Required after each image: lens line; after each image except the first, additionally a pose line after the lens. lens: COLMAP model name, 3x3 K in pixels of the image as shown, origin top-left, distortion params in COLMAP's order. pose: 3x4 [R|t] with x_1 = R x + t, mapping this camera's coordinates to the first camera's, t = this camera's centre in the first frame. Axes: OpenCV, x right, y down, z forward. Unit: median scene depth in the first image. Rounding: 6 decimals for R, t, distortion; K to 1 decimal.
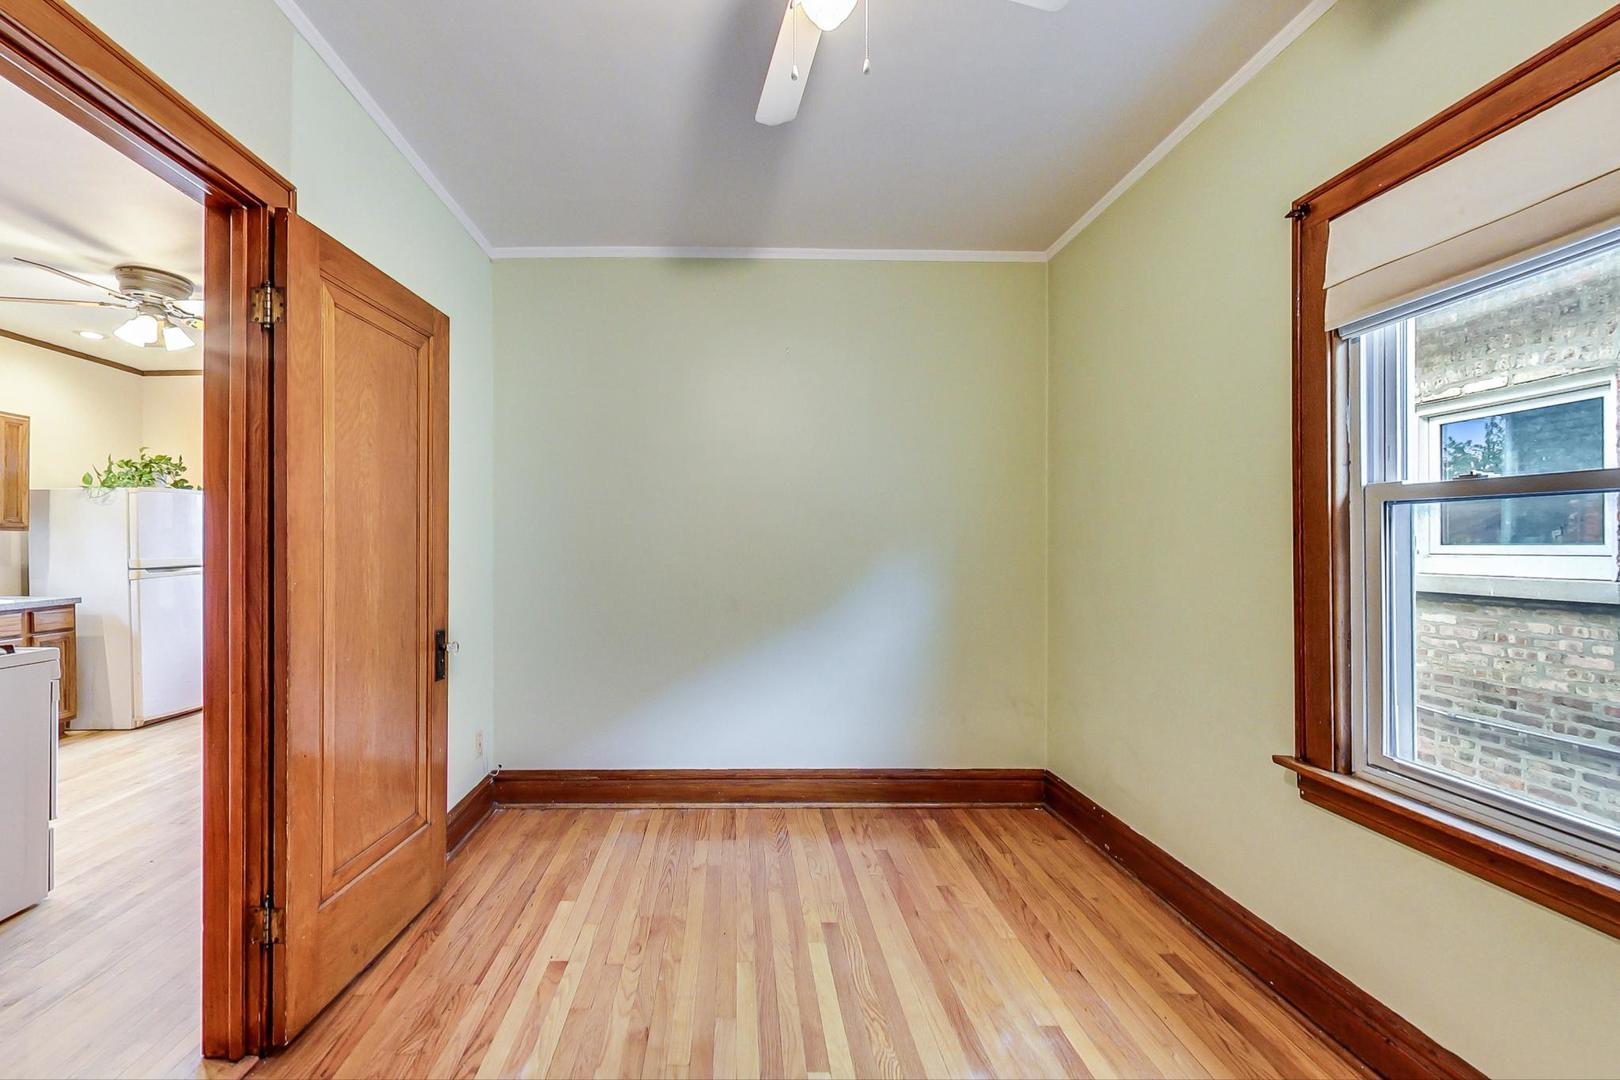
lens RADIAL K [[700.6, 0, 819.3], [0, 700.6, 535.7], [0, 0, 1]] dist [0.009753, -0.000738]
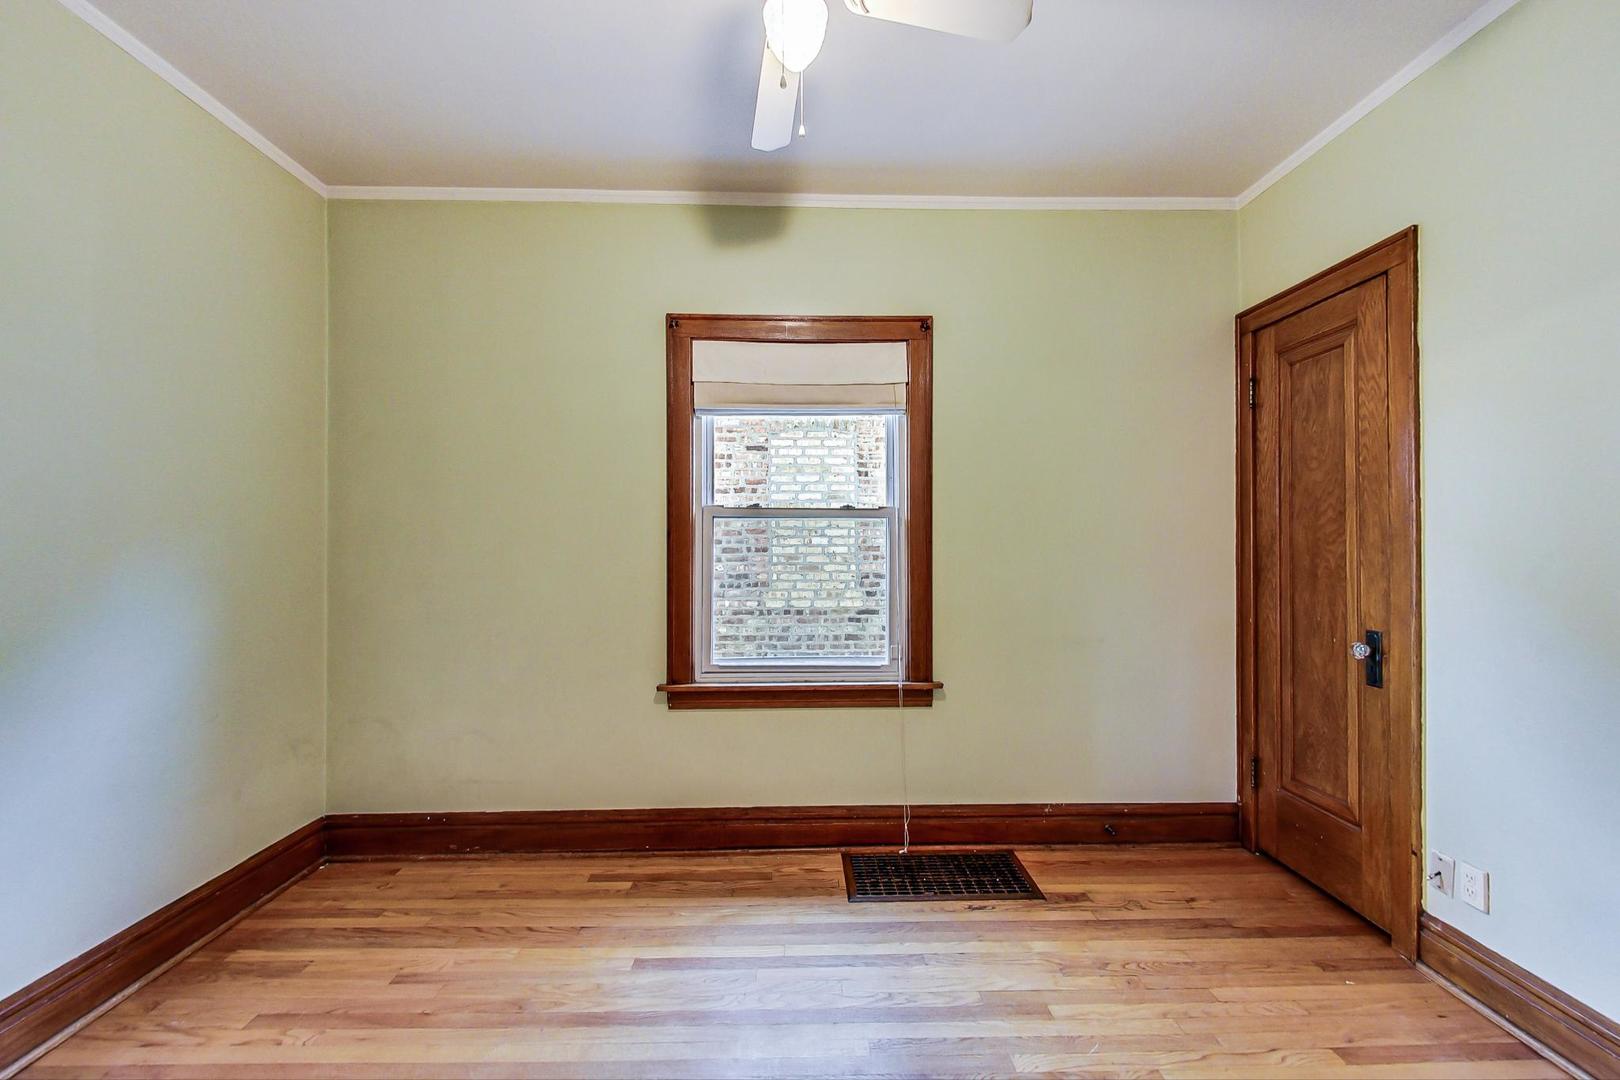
lens RADIAL K [[640.0, 0, 810.6], [0, 640.0, 540.3], [0, 0, 1]] dist [-0.016883, -0.000260]
pose [[-0.012504, 0.009687, 0.999875, -0.615398], [-0.009996, 0.999902, -0.009813, 0.018145], [-0.999872, -0.010117, -0.012406, 0.639644]]
